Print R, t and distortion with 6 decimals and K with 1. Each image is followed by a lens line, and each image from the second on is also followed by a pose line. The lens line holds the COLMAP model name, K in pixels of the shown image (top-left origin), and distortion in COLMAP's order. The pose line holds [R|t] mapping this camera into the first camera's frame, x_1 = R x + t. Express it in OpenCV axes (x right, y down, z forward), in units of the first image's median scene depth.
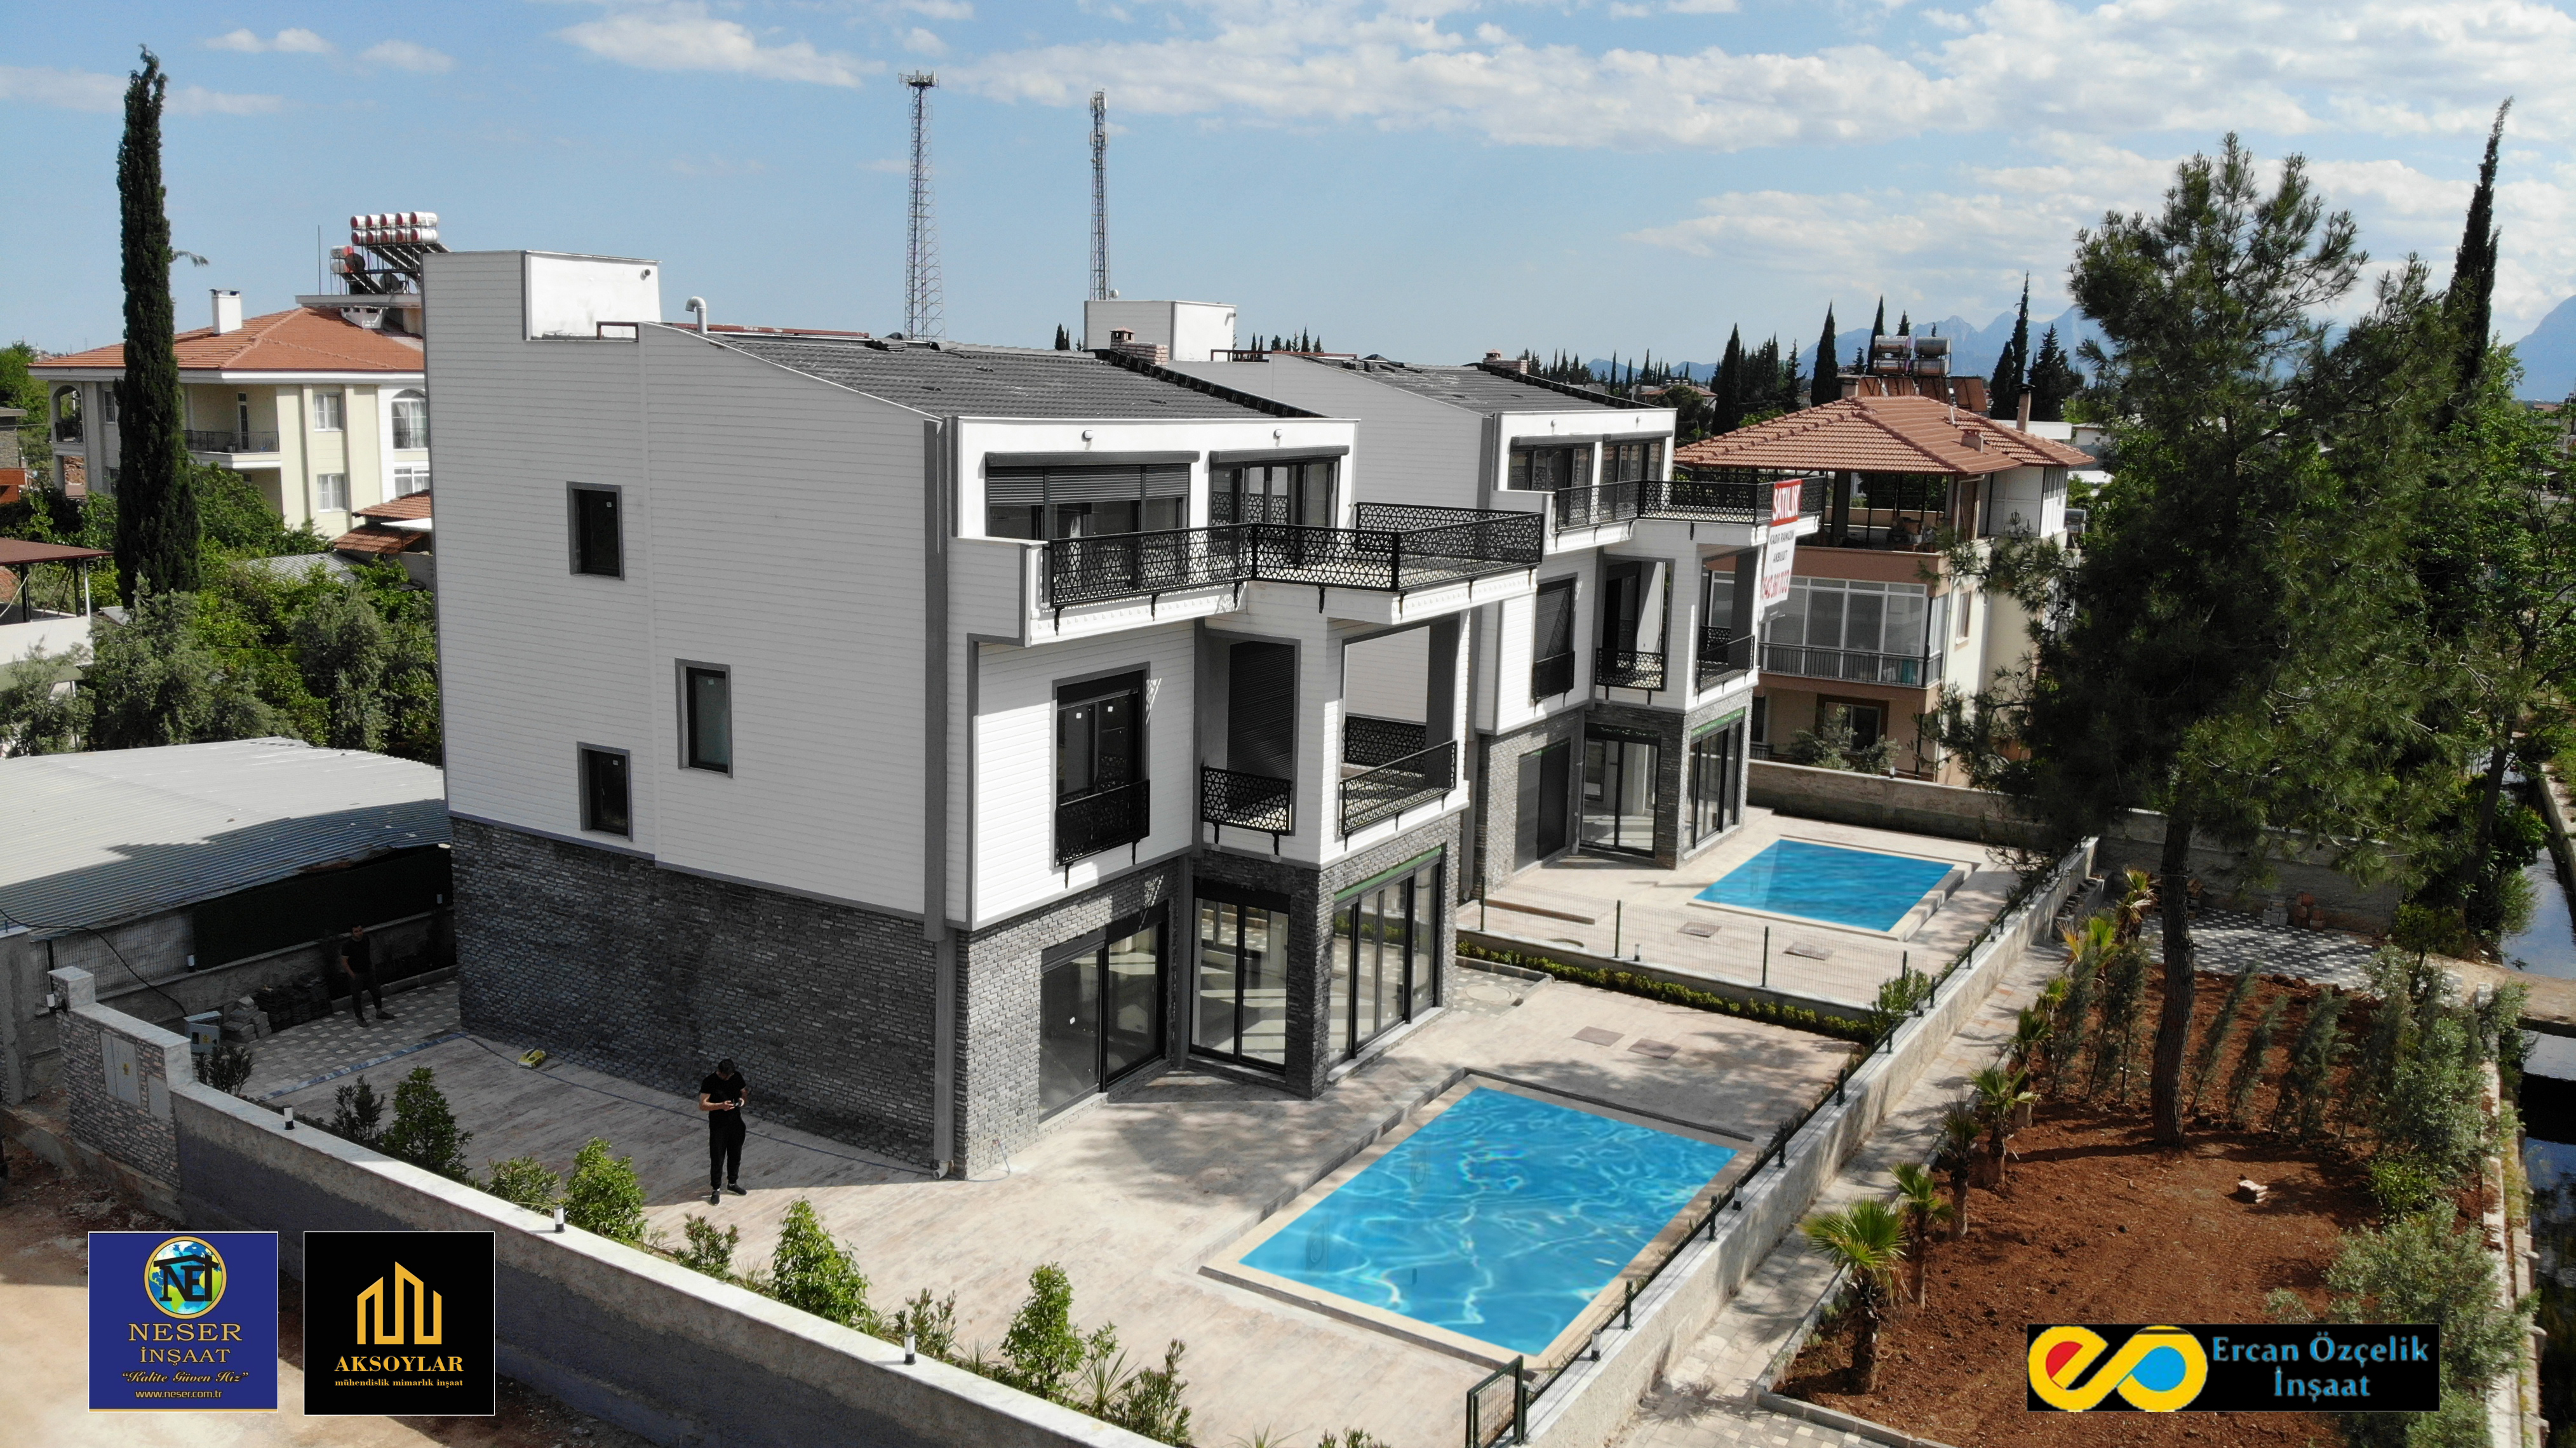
lens RADIAL K [[1880.4, 0, 1276.9], [0, 1880.4, 717.8], [0, 0, 1]] dist [0.095326, -0.243608]
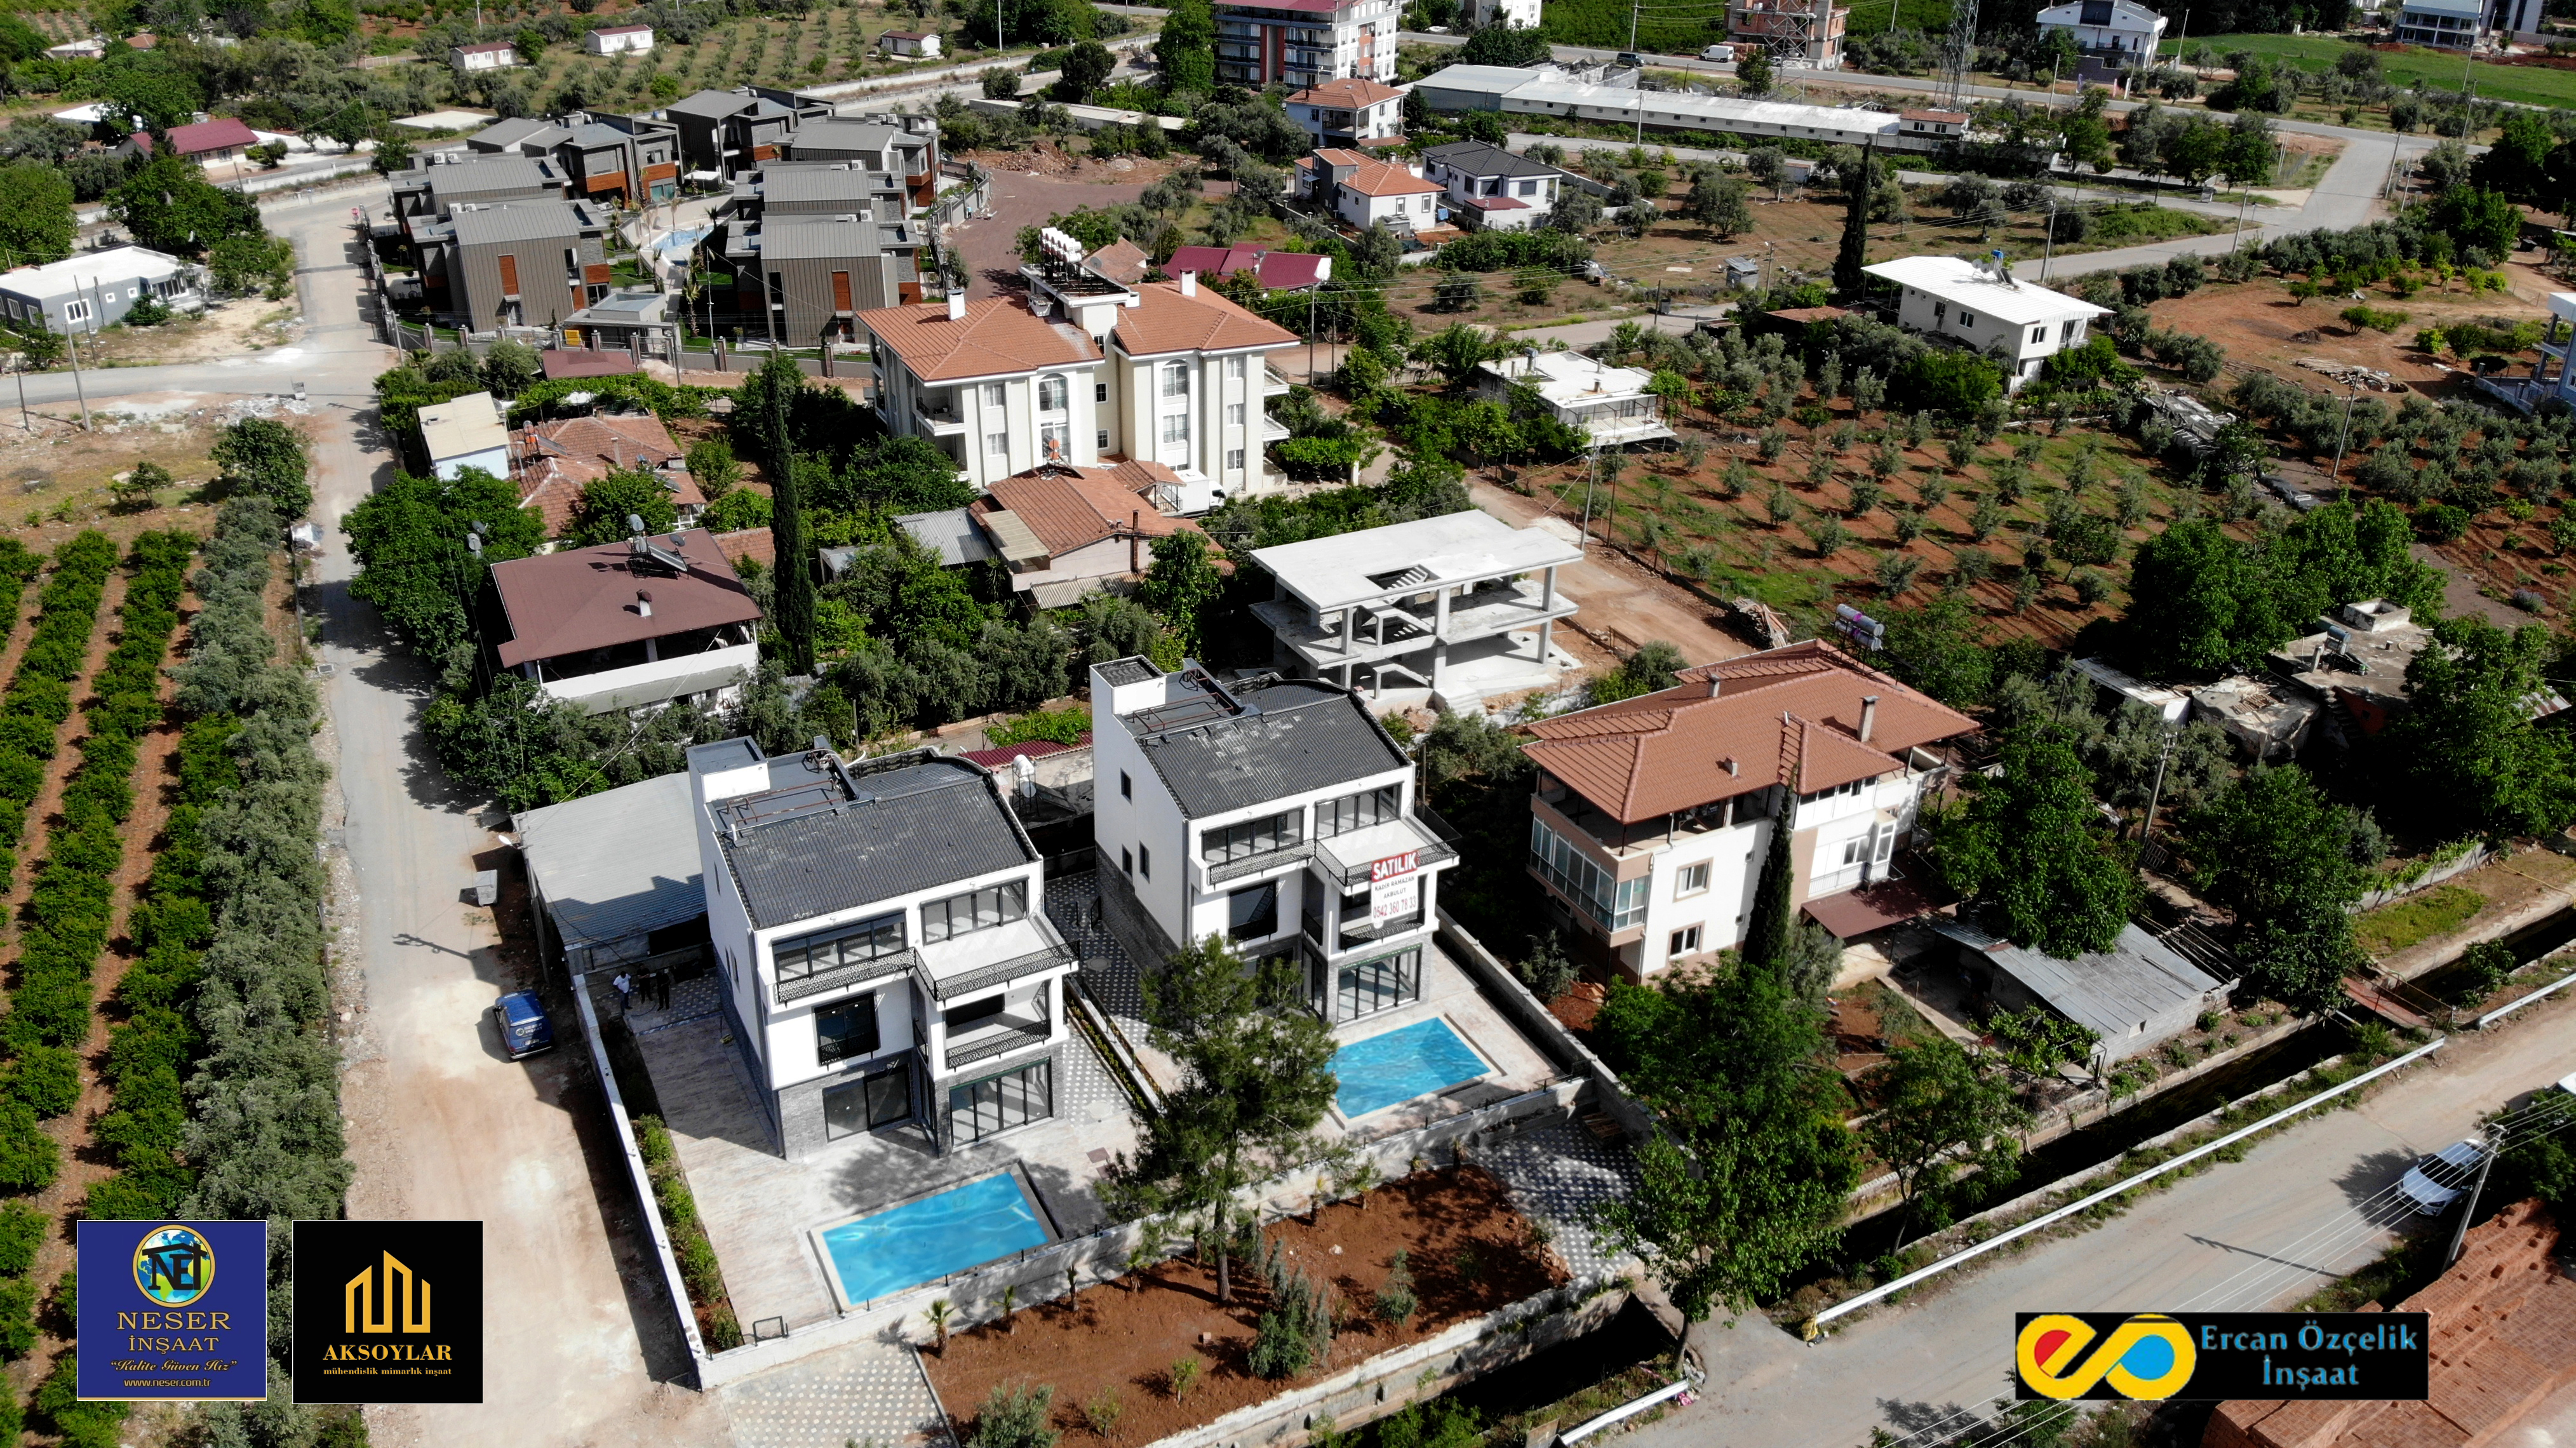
lens RADIAL K [[1853.9, 0, 1267.6], [0, 1853.9, 716.1], [0, 0, 1]] dist [0.200841, -0.377911]
pose [[0.850566, 0.230819, -0.472504, 1.330314], [-0.088770, 0.948649, 0.303620, -1.065450], [0.518322, -0.216305, 0.827378, -0.655309]]
